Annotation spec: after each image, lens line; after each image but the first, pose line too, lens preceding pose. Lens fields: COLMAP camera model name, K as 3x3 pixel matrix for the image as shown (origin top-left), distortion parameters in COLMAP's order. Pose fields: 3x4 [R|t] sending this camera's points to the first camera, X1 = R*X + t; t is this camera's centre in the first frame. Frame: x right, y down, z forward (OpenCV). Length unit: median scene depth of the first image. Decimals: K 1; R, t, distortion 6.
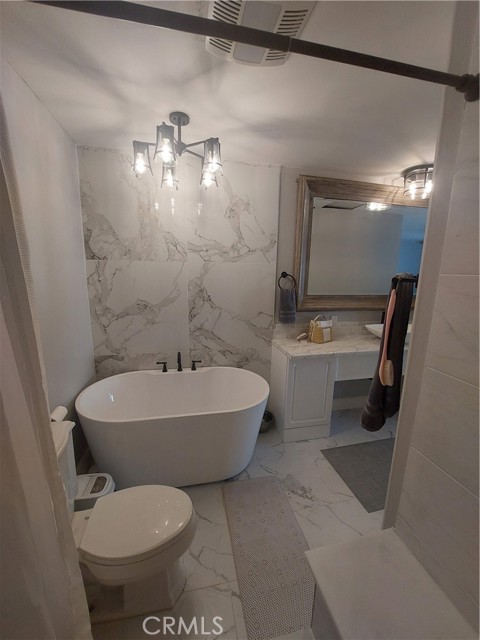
lens RADIAL K [[259.0, 0, 240.0], [0, 259.0, 320.0], [0, 0, 1]] dist [0.000399, -0.007964]
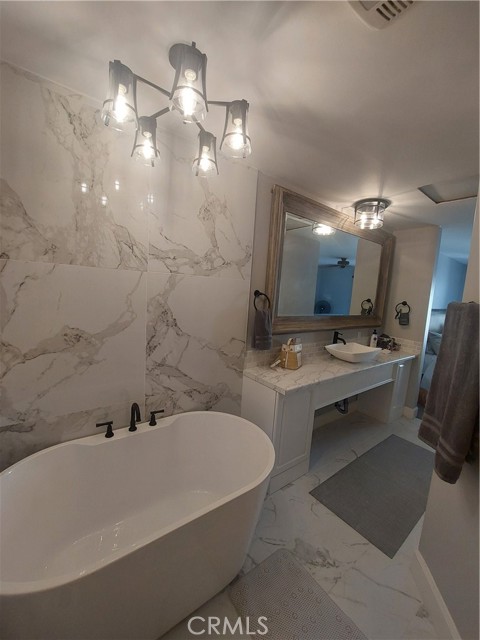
lens RADIAL K [[259.0, 0, 240.0], [0, 259.0, 320.0], [0, 0, 1]] dist [0.000399, -0.007964]
pose [[0.908472, -0.009643, 0.417835, -0.259984], [0.031798, 0.998431, -0.046094, -0.051494], [-0.416734, 0.055161, 0.907353, 0.255278]]
